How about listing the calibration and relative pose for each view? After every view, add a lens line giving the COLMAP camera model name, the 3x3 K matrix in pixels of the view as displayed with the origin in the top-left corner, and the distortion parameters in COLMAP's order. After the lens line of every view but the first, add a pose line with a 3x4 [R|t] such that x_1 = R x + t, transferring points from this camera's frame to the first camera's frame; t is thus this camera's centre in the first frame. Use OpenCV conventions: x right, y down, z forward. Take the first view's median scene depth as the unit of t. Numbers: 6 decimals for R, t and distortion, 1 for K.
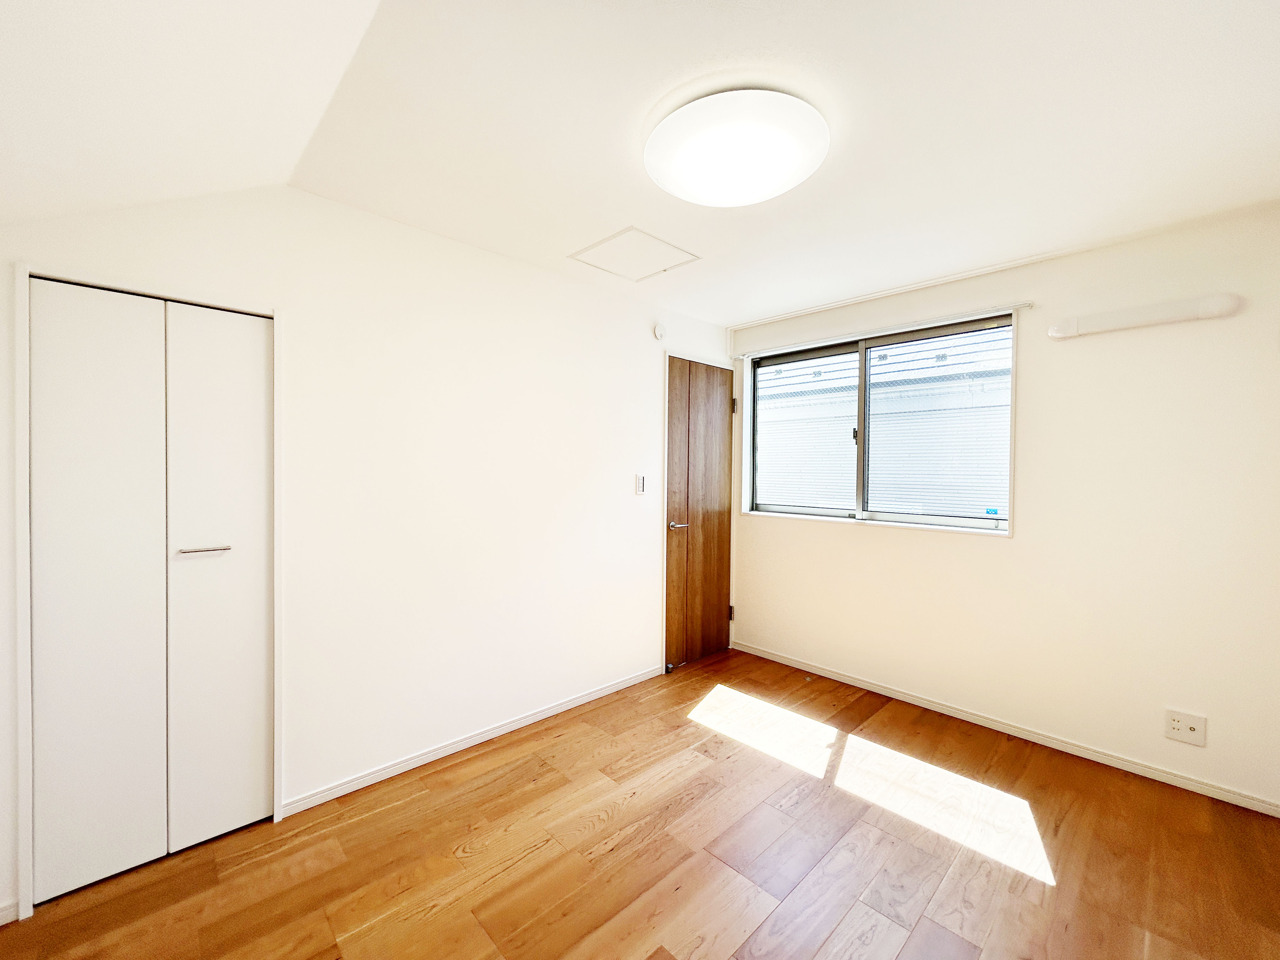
lens RADIAL K [[517.0, 0, 646.2], [0, 517.0, 478.0], [0, 0, 1]] dist [-0.001967, 0.001841]
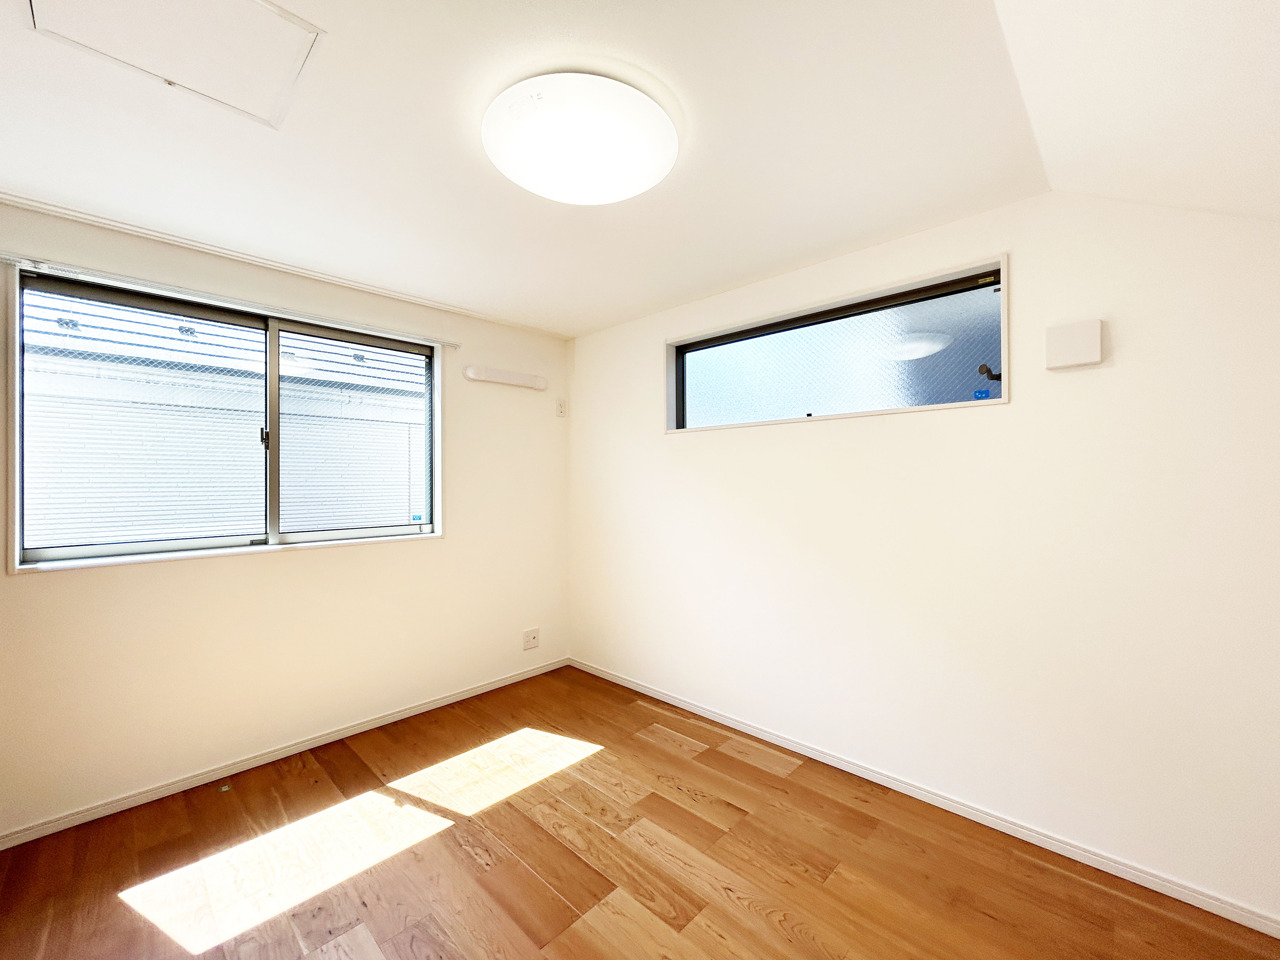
lens RADIAL K [[517.0, 0, 646.1], [0, 517.0, 476.1], [0, 0, 1]] dist [-0.001967, 0.001841]
pose [[-0.031963, -0.006445, 0.999468, -0.426419], [0.017812, 0.999817, 0.007017, -0.022892], [-0.999330, 0.018027, -0.031843, 0.500986]]
